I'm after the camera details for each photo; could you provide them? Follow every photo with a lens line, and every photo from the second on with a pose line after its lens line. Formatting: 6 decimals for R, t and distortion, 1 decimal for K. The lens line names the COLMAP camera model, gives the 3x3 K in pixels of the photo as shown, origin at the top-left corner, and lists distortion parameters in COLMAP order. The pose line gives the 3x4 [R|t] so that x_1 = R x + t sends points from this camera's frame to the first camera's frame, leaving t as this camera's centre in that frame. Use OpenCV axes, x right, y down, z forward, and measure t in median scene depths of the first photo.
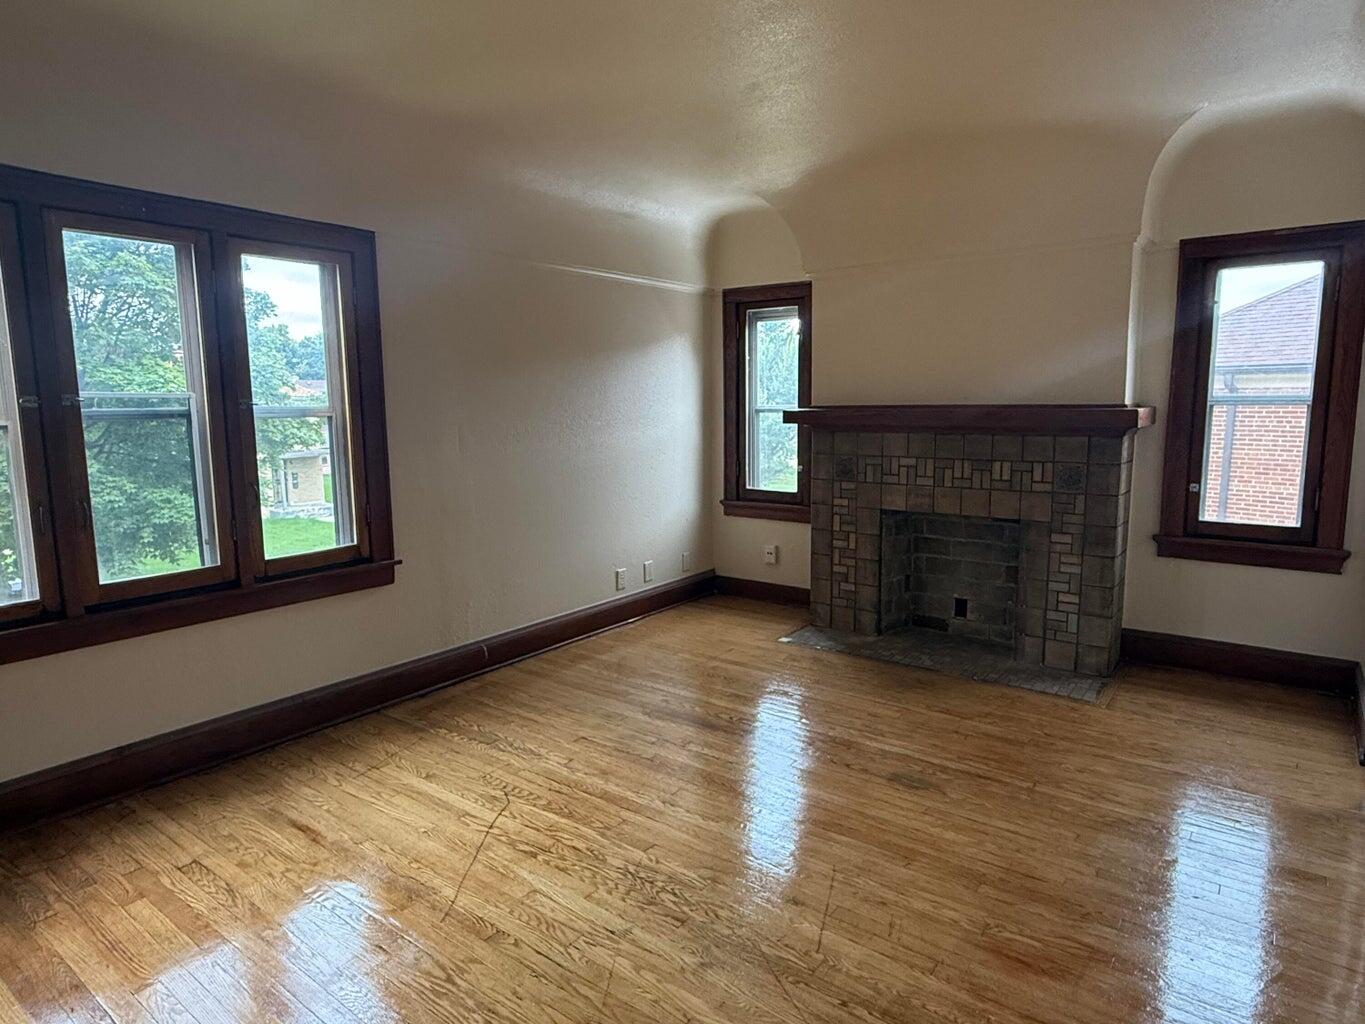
lens RADIAL K [[804.6, 0, 682.5], [0, 804.6, 512.0], [0, 0, 1]] dist [-0.000343, 0.000426]
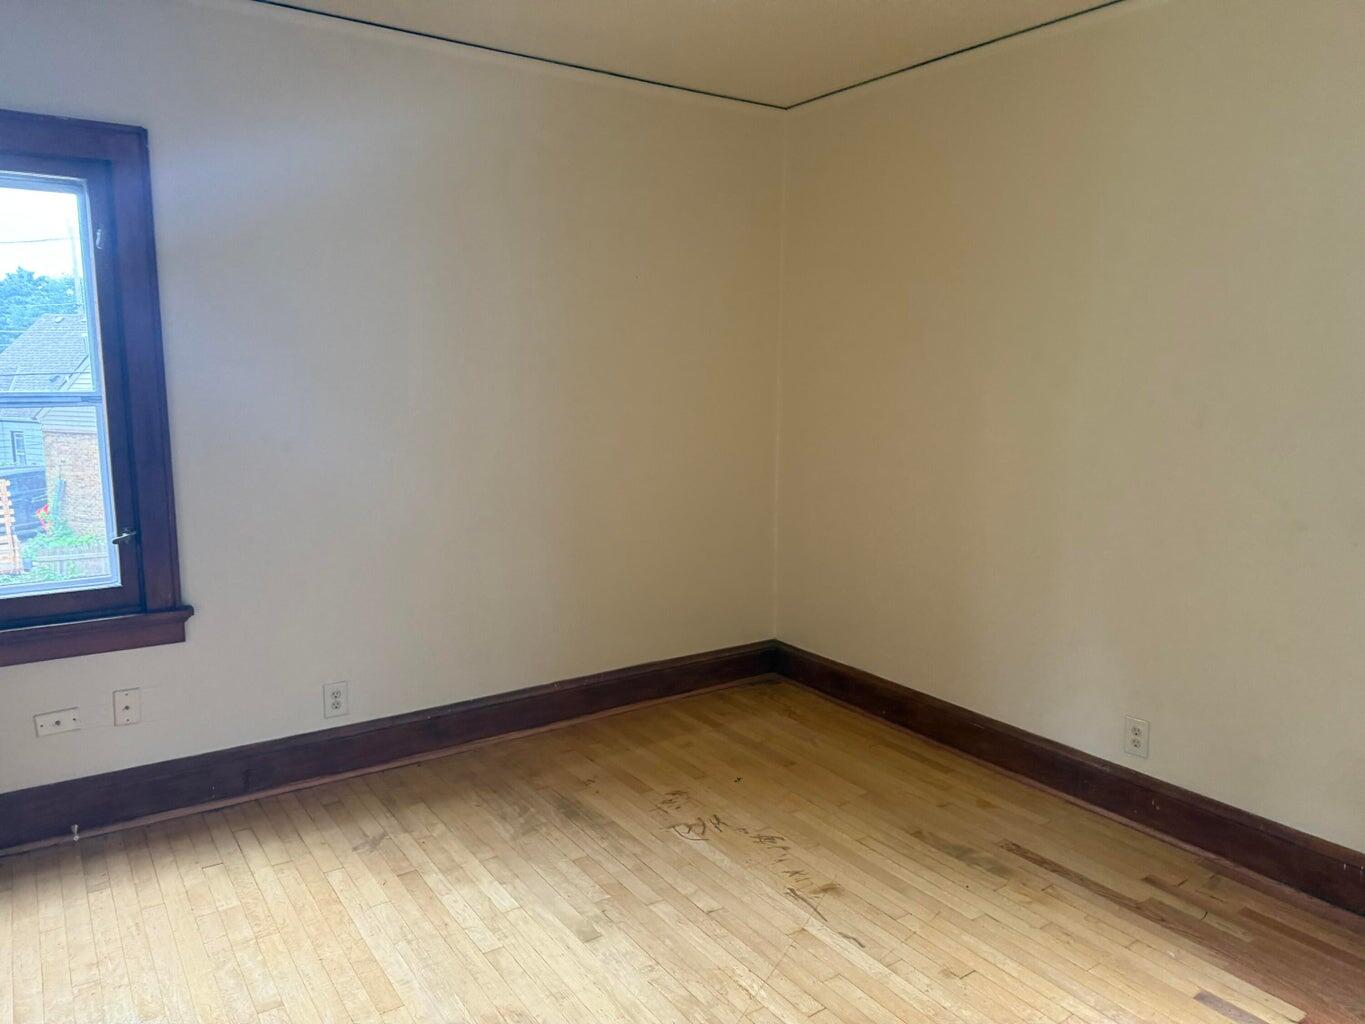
lens RADIAL K [[977.5, 0, 682.5], [0, 977.5, 512.0], [0, 0, 1]] dist [0.002984, 0.001228]
pose [[0.948795, 0.051642, -0.311642, 0.304949], [-0.048966, 0.998666, 0.016413, -0.056361], [0.312074, -0.000313, 0.950058, 0.335480]]
